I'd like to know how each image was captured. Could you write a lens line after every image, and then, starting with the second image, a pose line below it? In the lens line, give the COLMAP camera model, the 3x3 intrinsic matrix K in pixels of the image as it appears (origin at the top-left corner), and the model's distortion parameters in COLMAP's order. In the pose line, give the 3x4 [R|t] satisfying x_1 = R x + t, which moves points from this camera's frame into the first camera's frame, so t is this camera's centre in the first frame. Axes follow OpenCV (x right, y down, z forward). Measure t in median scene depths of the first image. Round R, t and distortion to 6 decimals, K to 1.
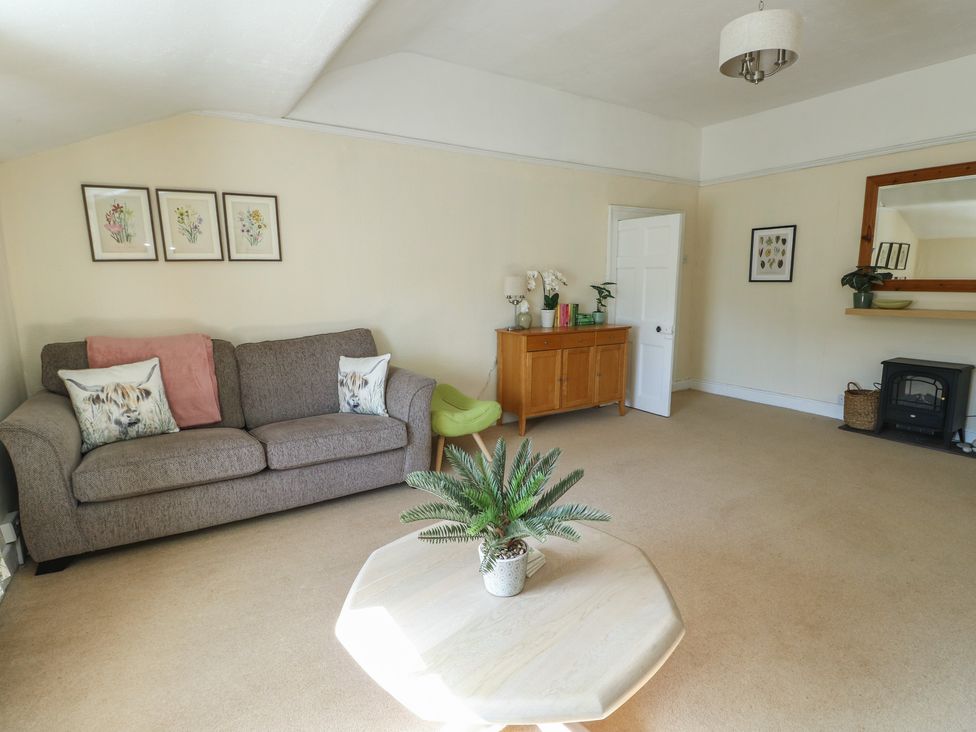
lens RADIAL K [[535.0, 0, 488.0], [0, 535.0, 366.0], [0, 0, 1]] dist [0.000013, -0.000971]
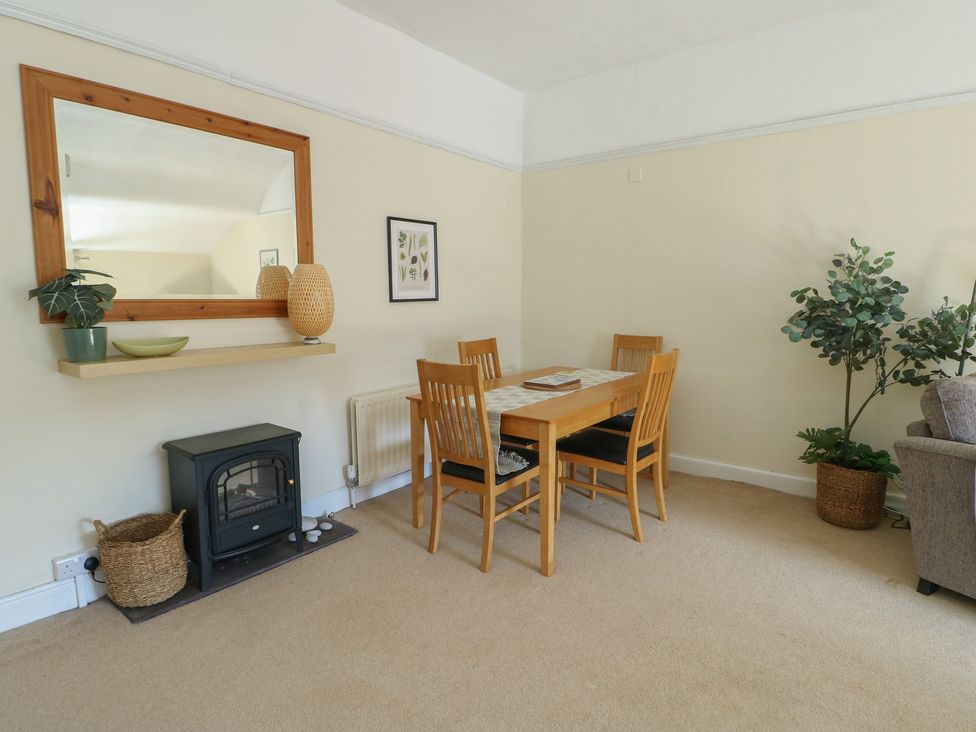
lens RADIAL K [[553.1, 0, 494.3], [0, 553.1, 365.9], [0, 0, 1]] dist [0.003278, -0.013409]
pose [[-0.355756, -0.106849, 0.928451, 0.142117], [0.147157, 0.974646, 0.168551, -0.141316], [-0.922921, 0.196591, -0.331013, 0.892082]]
